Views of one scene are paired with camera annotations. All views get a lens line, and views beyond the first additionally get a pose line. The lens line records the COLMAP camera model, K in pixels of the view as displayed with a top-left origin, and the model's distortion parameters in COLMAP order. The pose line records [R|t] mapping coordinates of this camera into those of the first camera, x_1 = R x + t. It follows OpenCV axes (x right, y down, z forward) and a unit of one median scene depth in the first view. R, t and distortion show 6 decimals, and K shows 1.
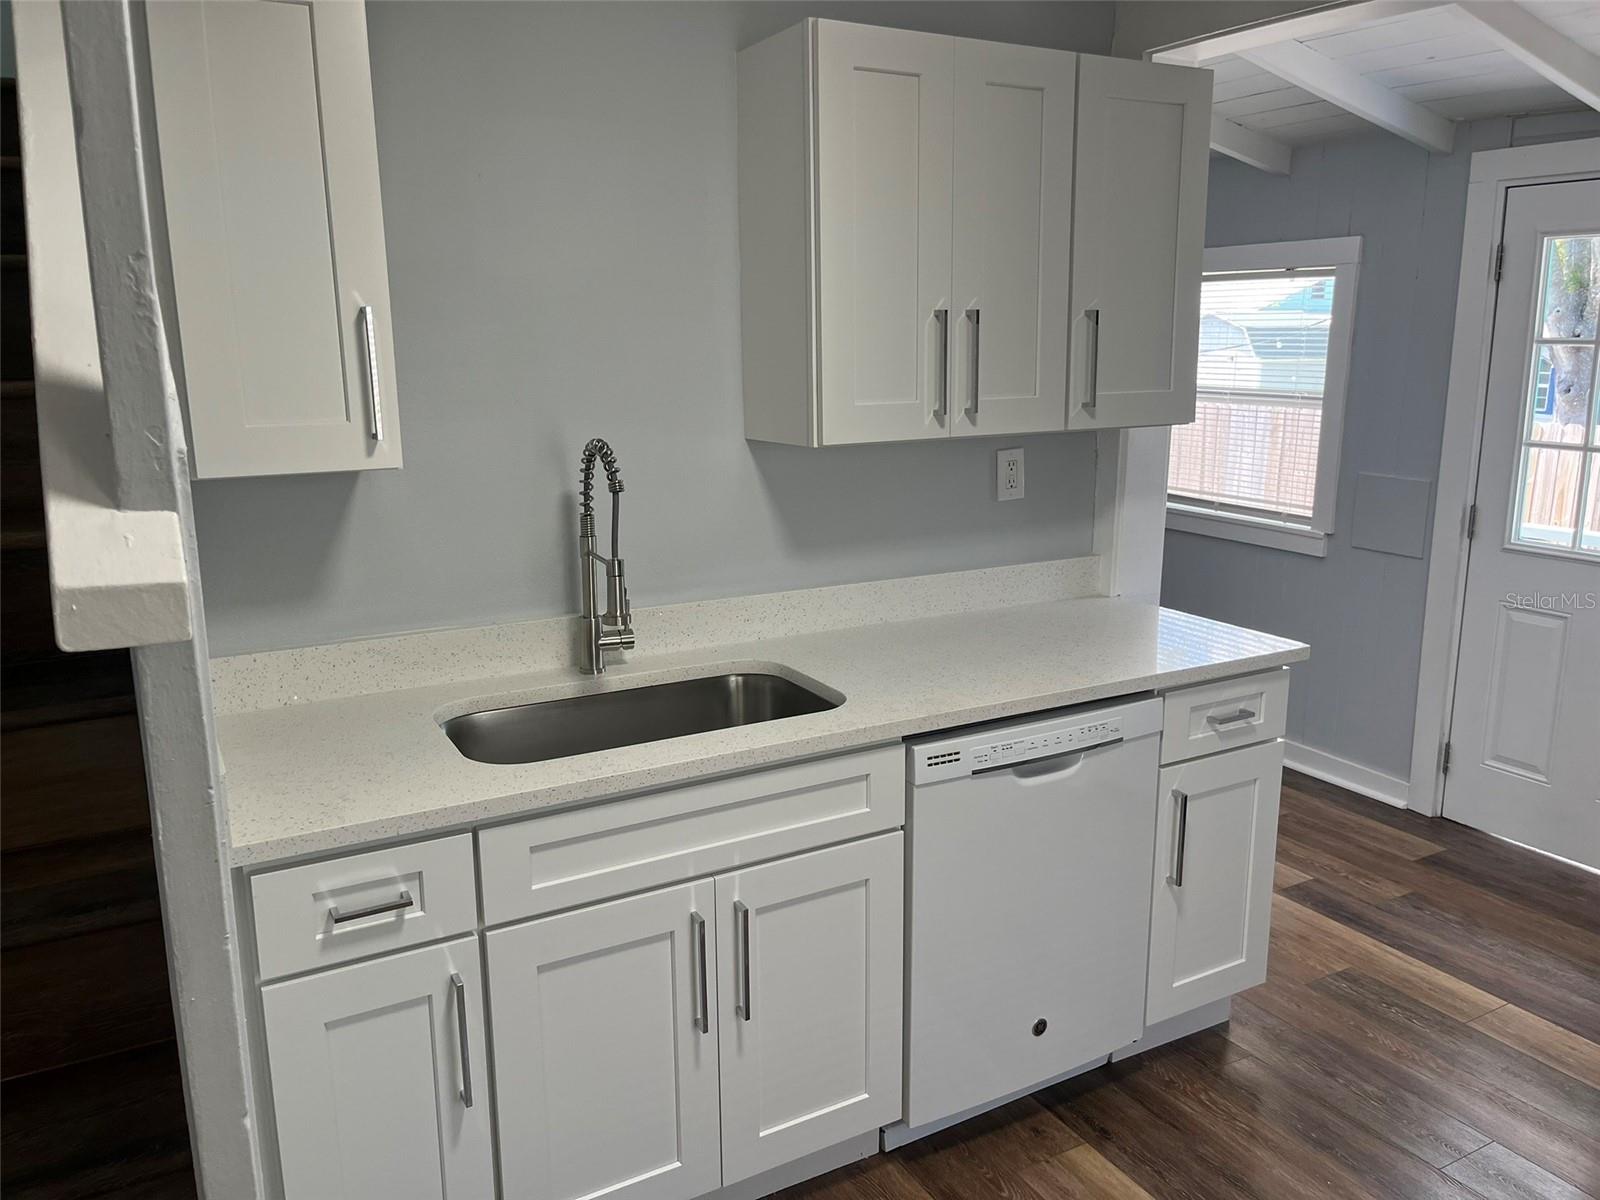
lens RADIAL K [[1206.7, 0, 792.8], [0, 1206.7, 604.4], [0, 0, 1]] dist [0.056580, -0.081917]
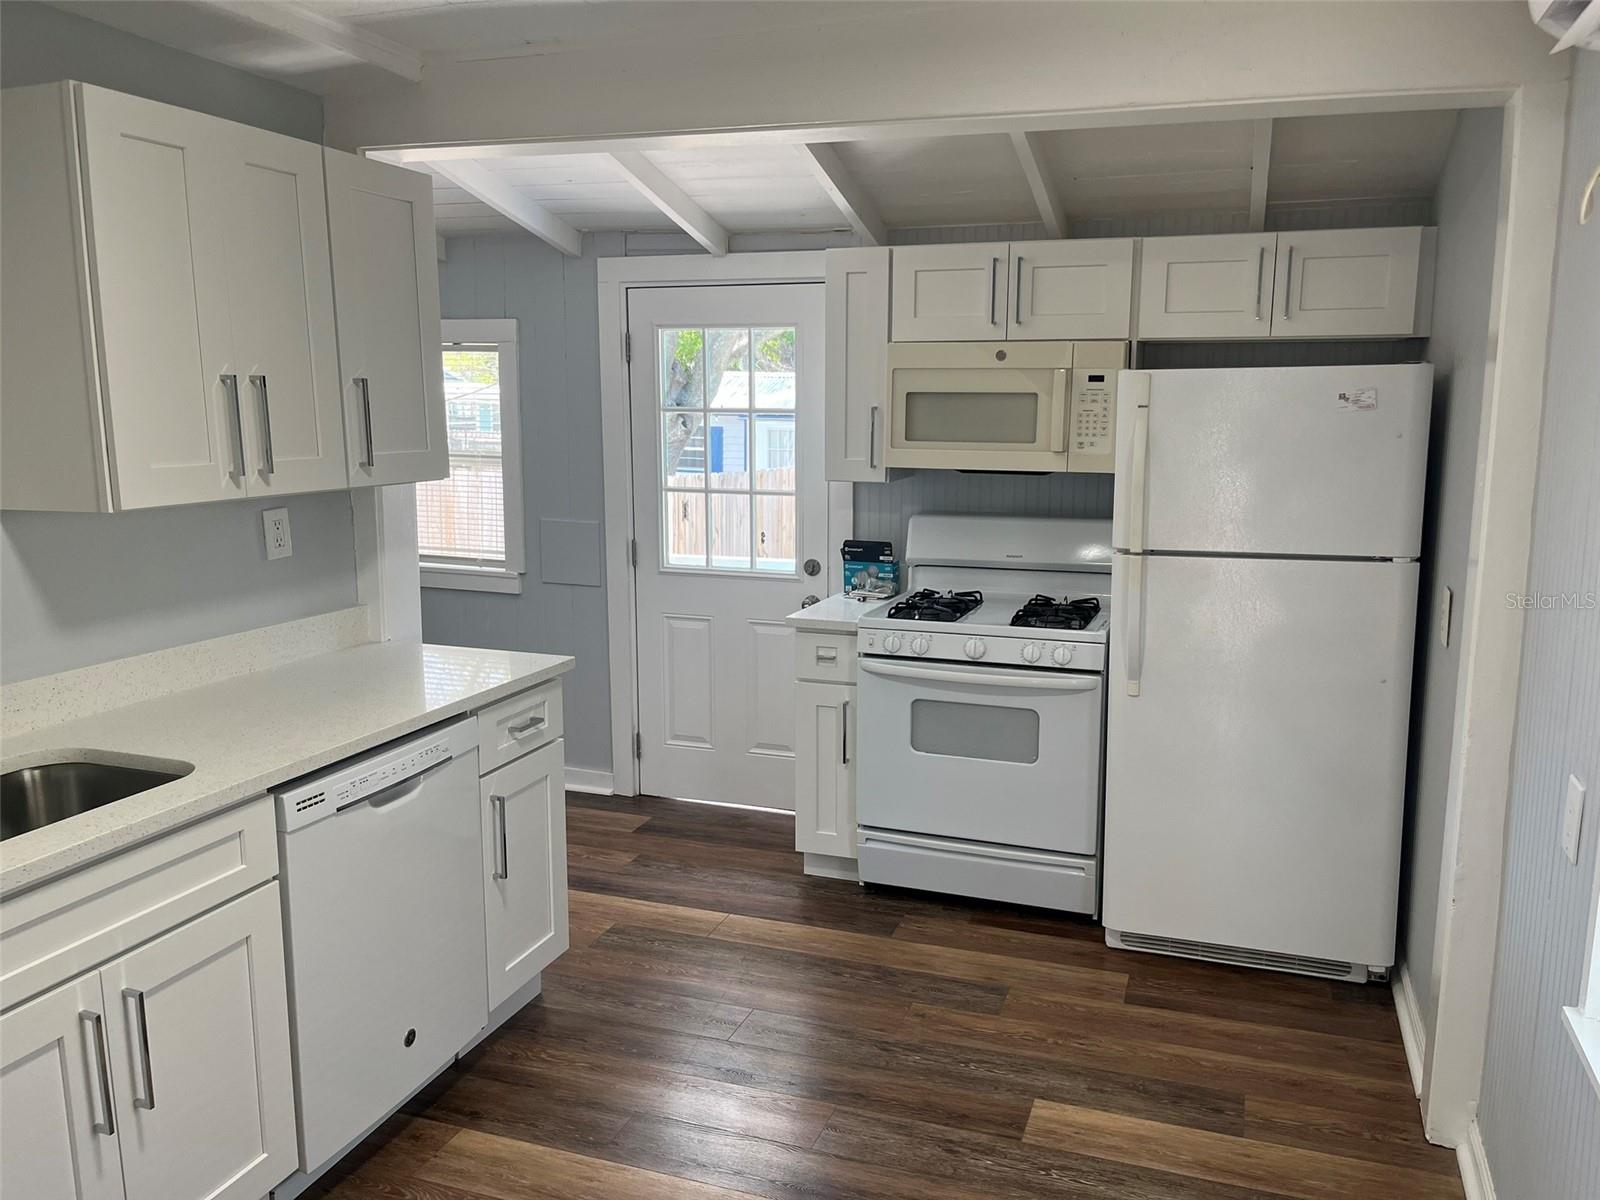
lens RADIAL K [[1206.7, 0, 816.1], [0, 1206.7, 604.0], [0, 0, 1]] dist [0.056580, -0.081917]
pose [[0.748066, -0.100069, 0.656036, -0.191284], [0.132817, 0.991141, -0.000265, 0.014585], [-0.650197, 0.087330, 0.754730, -0.079448]]
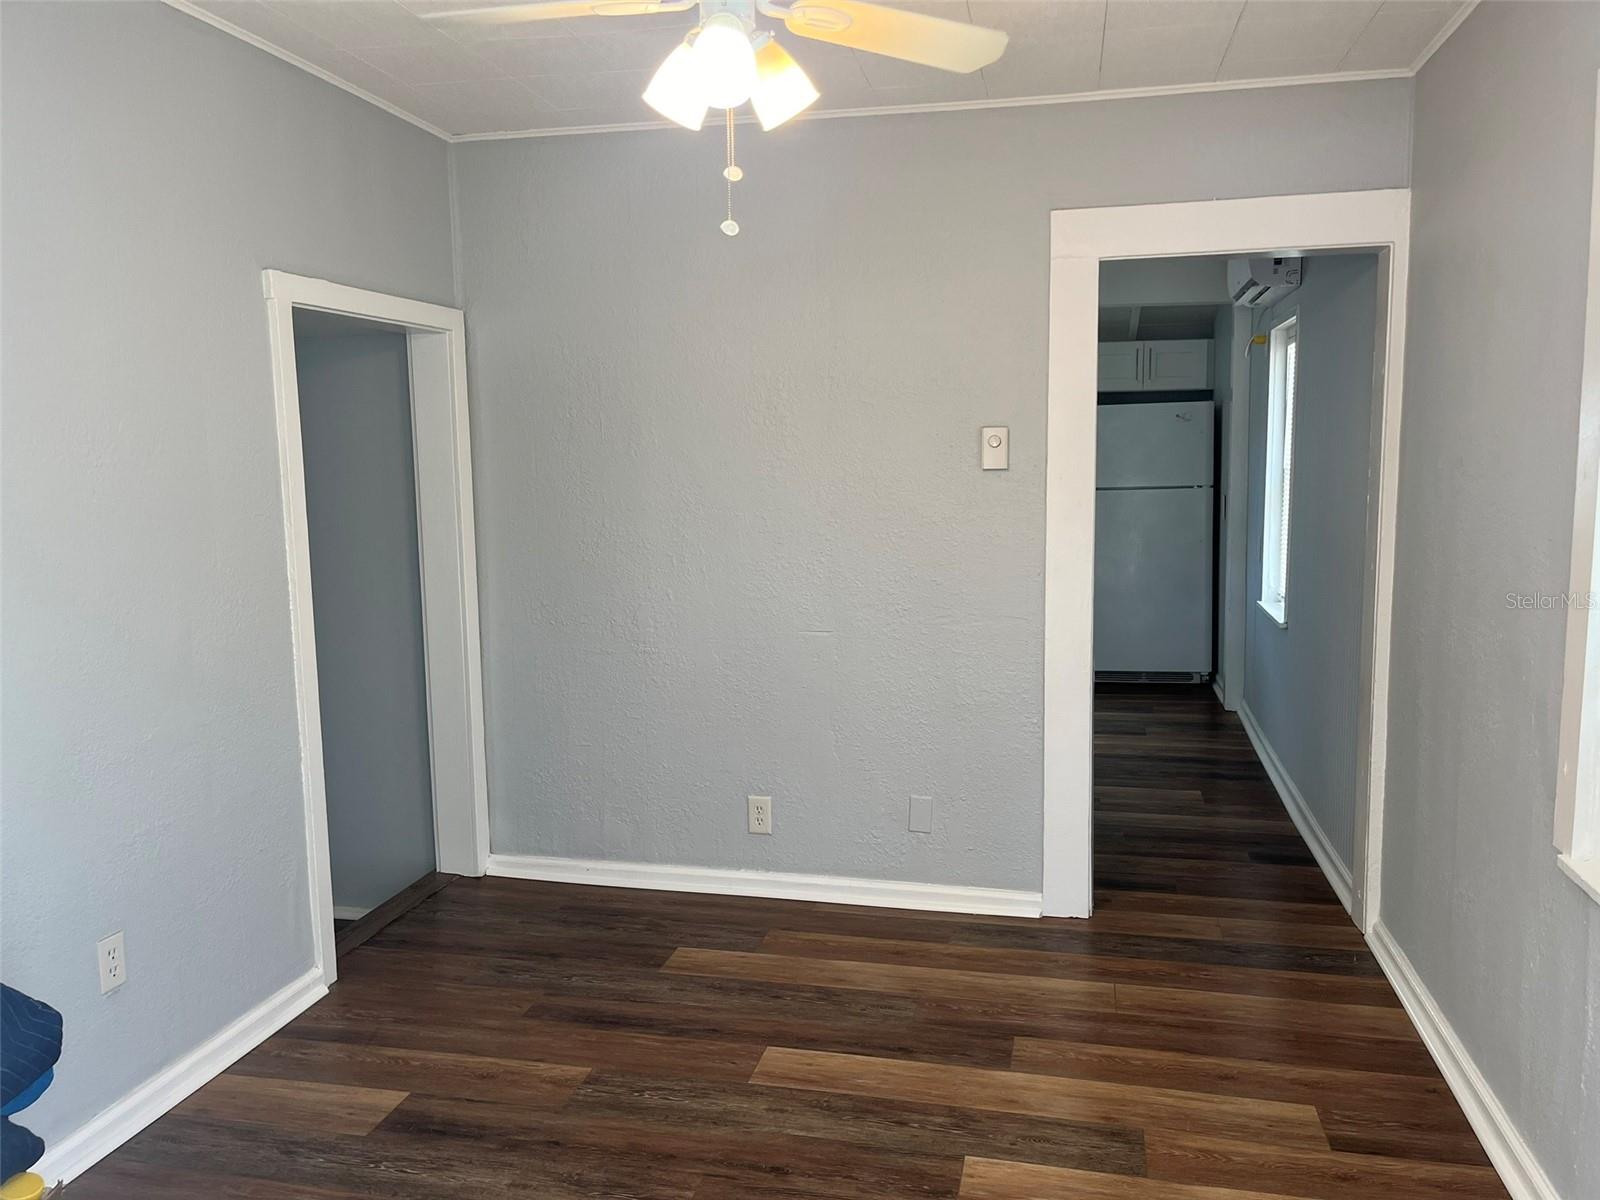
lens RADIAL K [[1206.7, 0, 798.1], [0, 1206.7, 594.2], [0, 0, 1]] dist [0.056580, -0.081917]
pose [[0.671207, -0.091081, 0.735653, -1.697646], [0.166975, 0.985494, -0.030334, 0.227245], [-0.722219, 0.143196, 0.676679, -0.739998]]
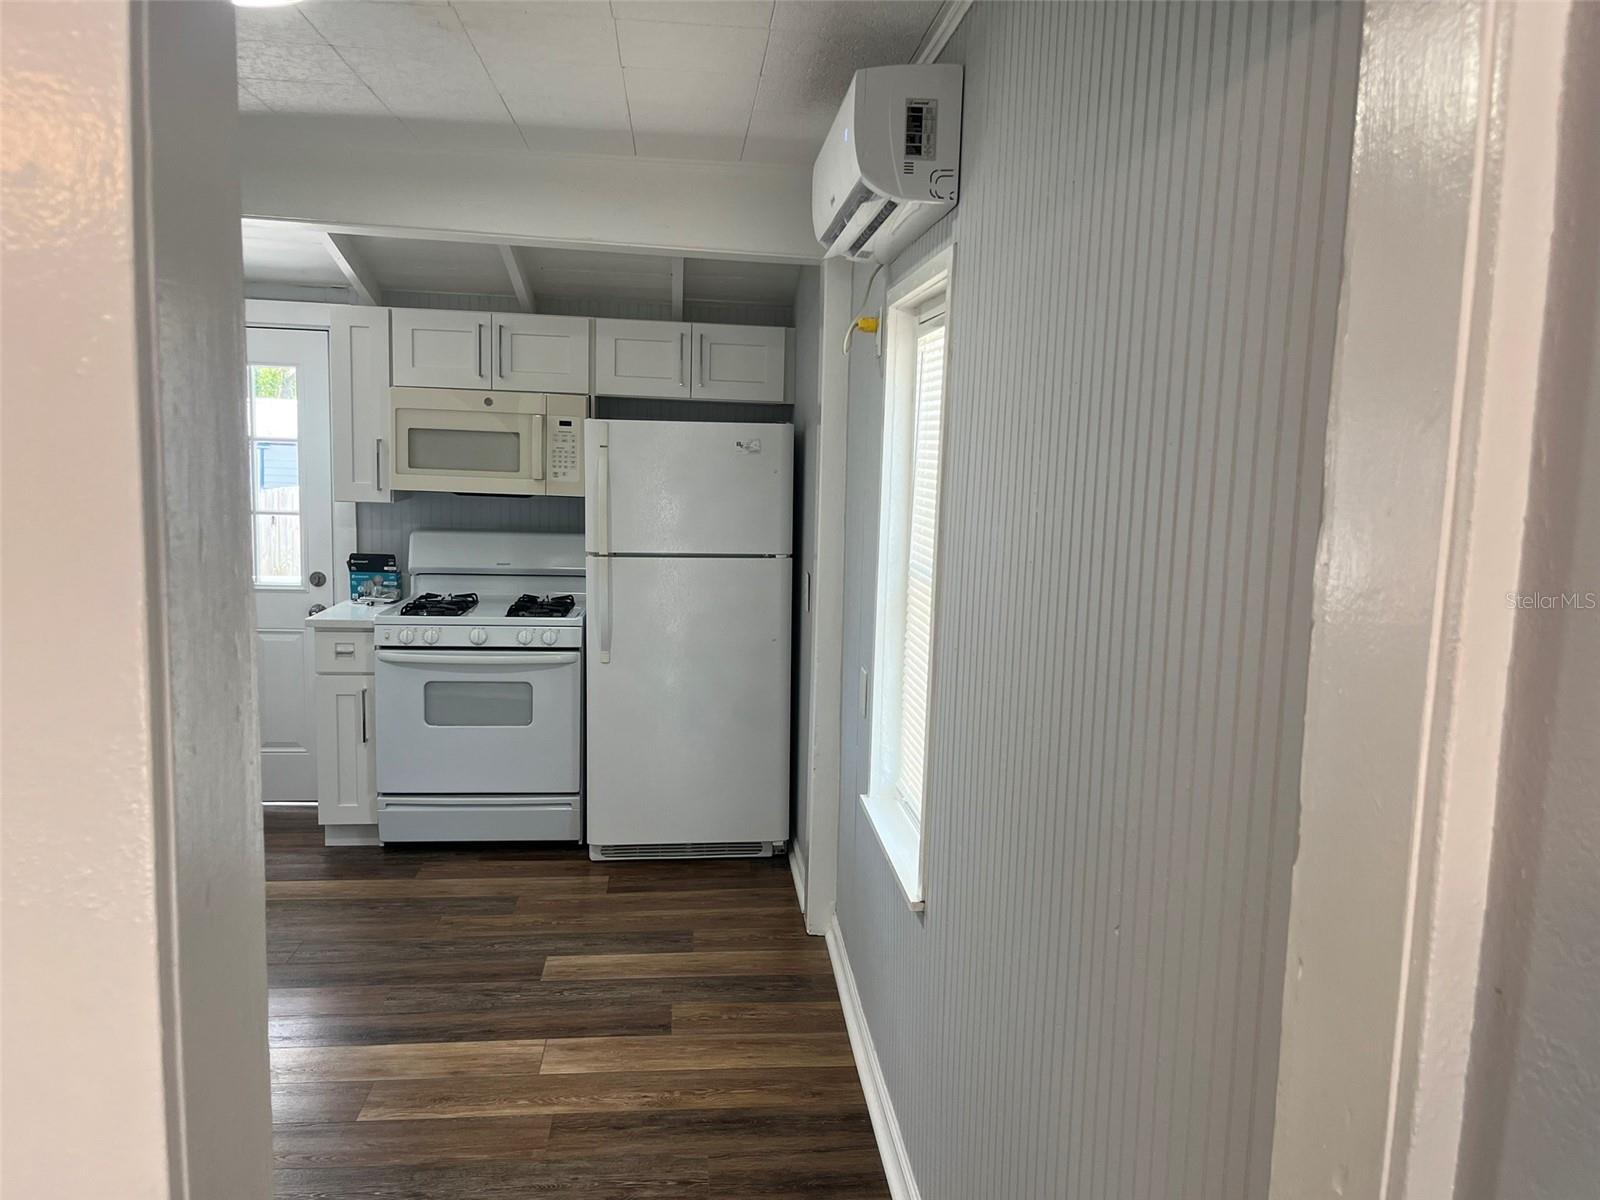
lens RADIAL K [[1206.7, 0, 811.8], [0, 1206.7, 599.4], [0, 0, 1]] dist [0.056580, -0.081917]
pose [[0.389201, -0.098684, 0.915852, -0.571457], [0.162881, 0.985951, 0.037019, 0.053928], [-0.906638, 0.134767, 0.399807, -0.292607]]
